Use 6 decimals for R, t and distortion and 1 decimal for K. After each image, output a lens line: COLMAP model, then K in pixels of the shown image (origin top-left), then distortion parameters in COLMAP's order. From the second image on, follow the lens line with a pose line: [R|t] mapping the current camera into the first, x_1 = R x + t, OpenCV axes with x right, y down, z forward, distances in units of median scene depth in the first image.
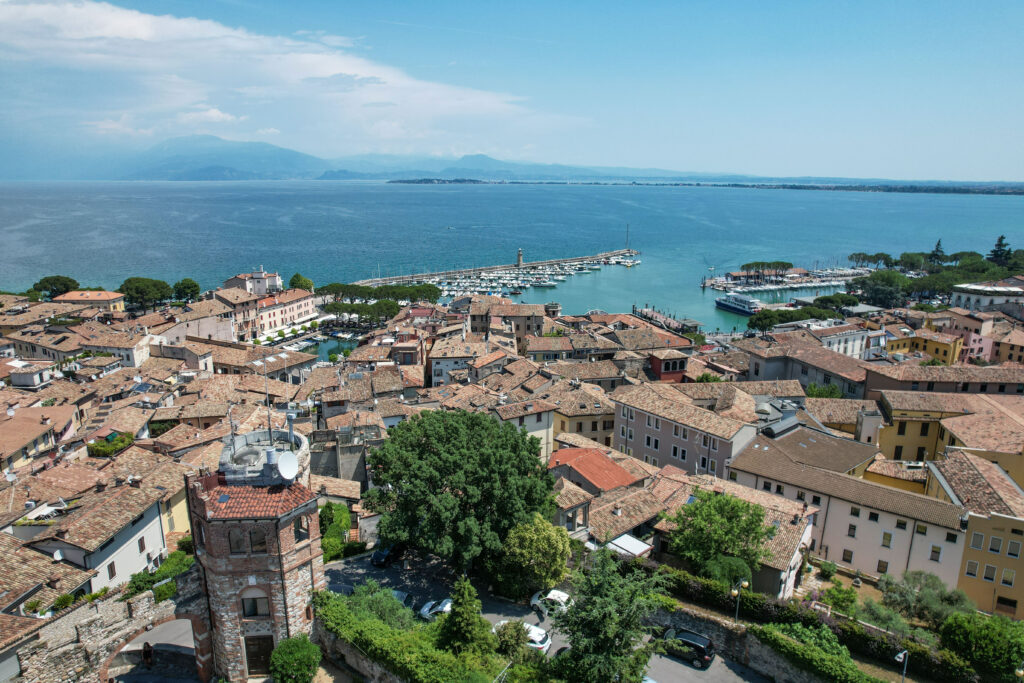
lens RADIAL K [[654.6, 0, 514.5], [0, 654.6, 340.3], [0, 0, 1]] dist [-0.076745, 0.068802]
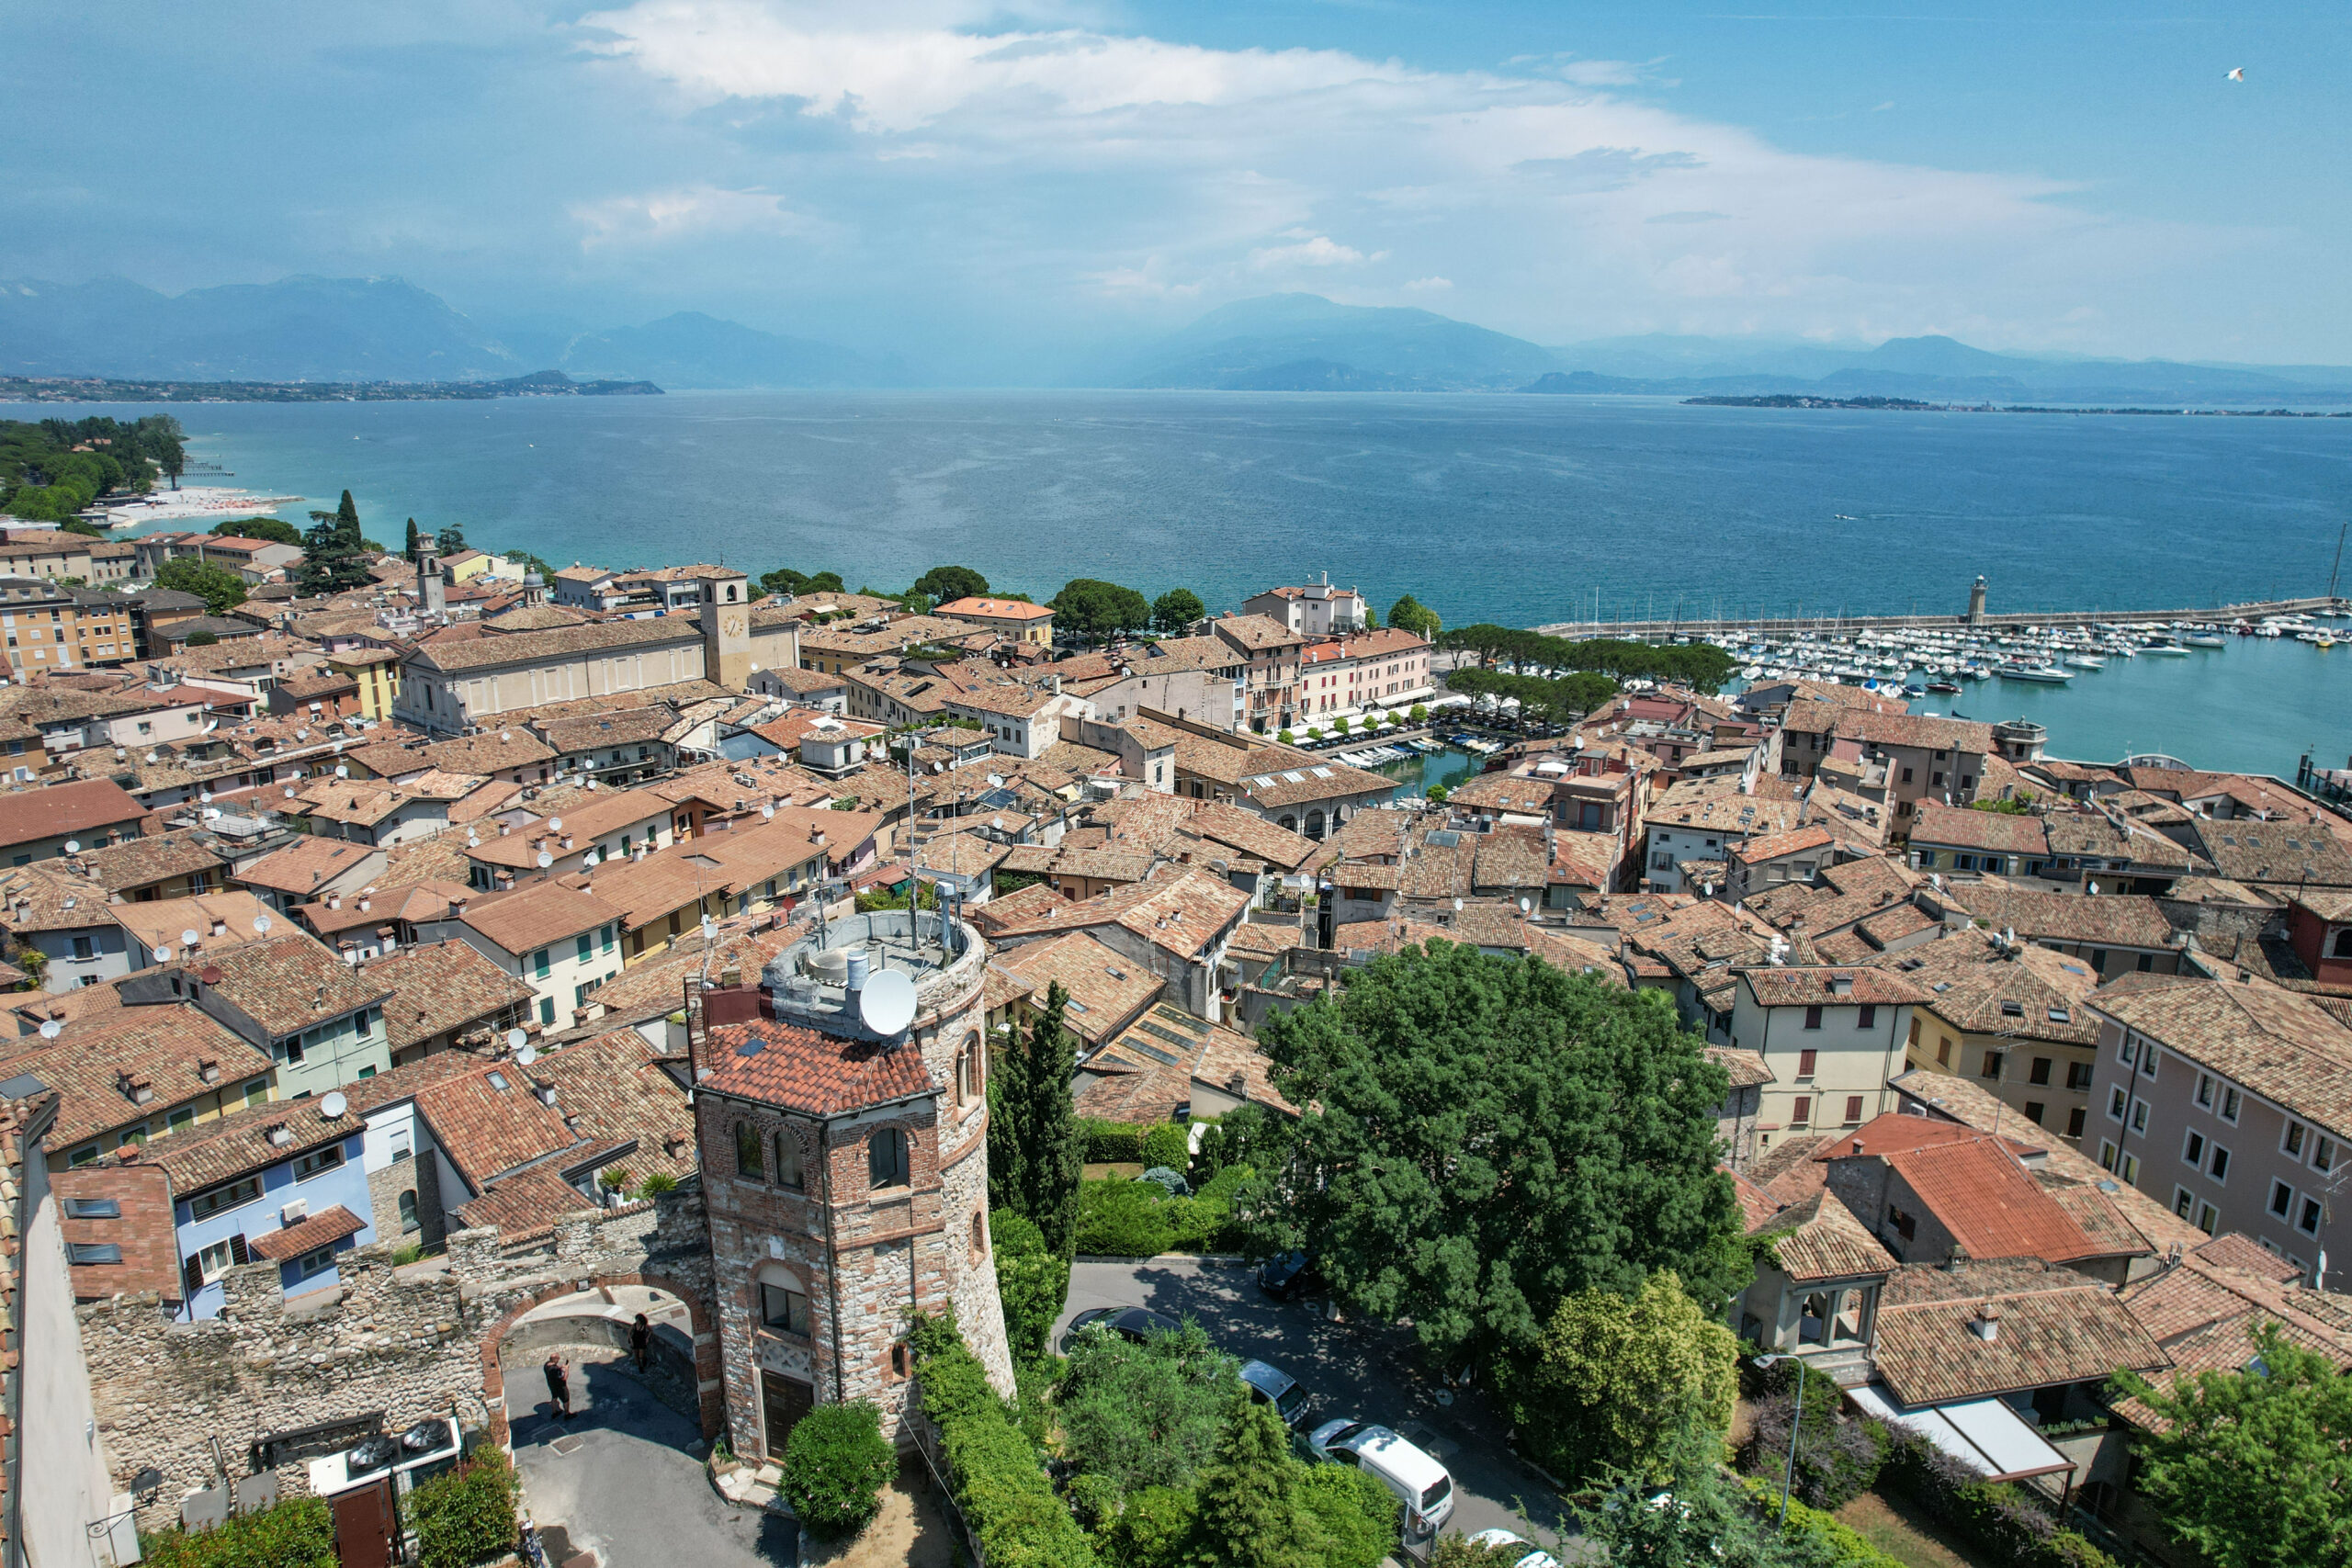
lens RADIAL K [[1503.3, 0, 1181.7], [0, 1503.3, 781.3], [0, 0, 1]] dist [-0.076745, 0.068802]
pose [[0.874752, 0.125310, -0.468087, 0.052136], [-0.119887, 0.991920, 0.041500, -0.002160], [0.469505, 0.019816, 0.882707, 0.049097]]
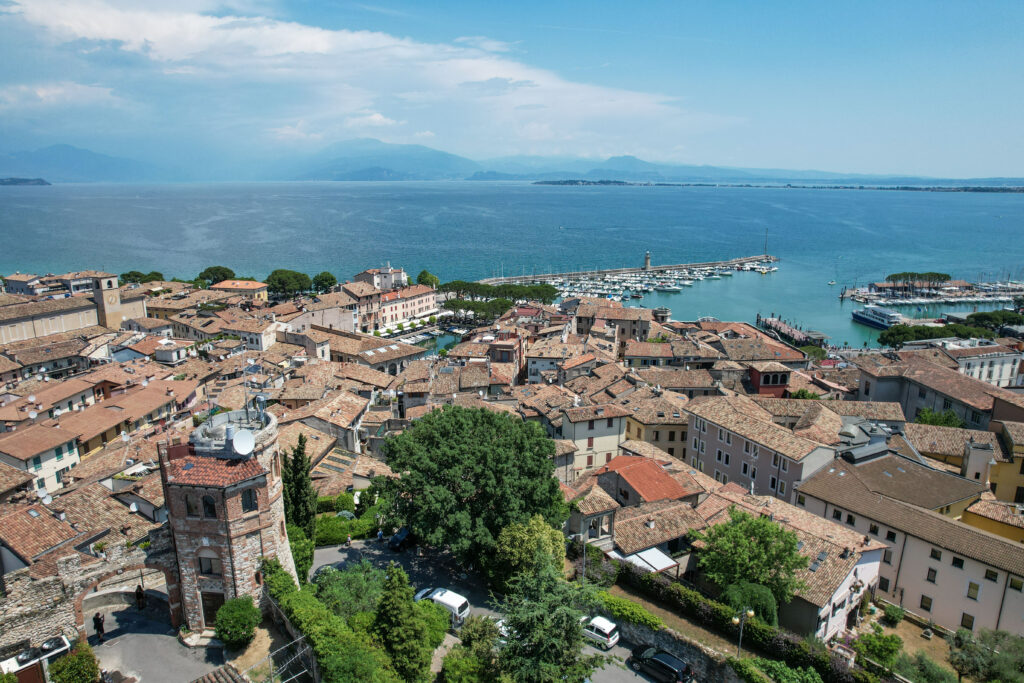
lens RADIAL K [[654.6, 0, 514.5], [0, 654.6, 340.3], [0, 0, 1]] dist [-0.076745, 0.068802]
pose [[0.976451, 0.049888, -0.209894, 0.067994], [-0.050295, 0.998729, 0.003398, -0.001623], [0.209796, 0.007239, 0.977718, 0.003231]]
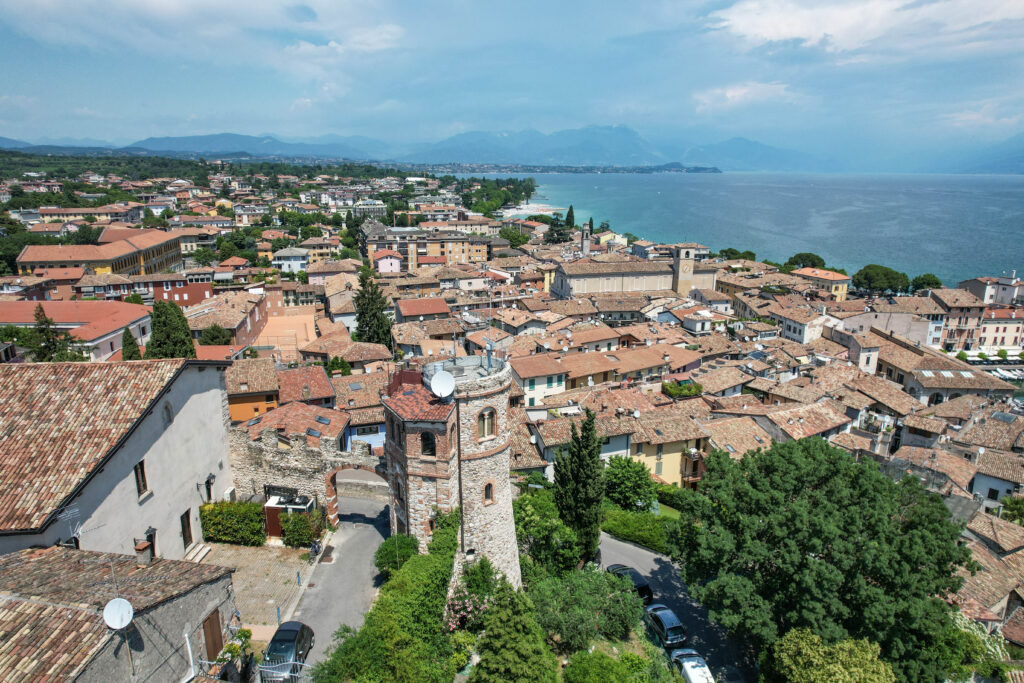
lens RADIAL K [[654.6, 0, 514.5], [0, 654.6, 340.3], [0, 0, 1]] dist [-0.076745, 0.068802]
pose [[0.422982, 0.231144, -0.876161, 0.127981], [-0.222926, 0.963745, 0.146628, -0.011804], [0.878288, 0.133298, 0.459175, 0.126552]]
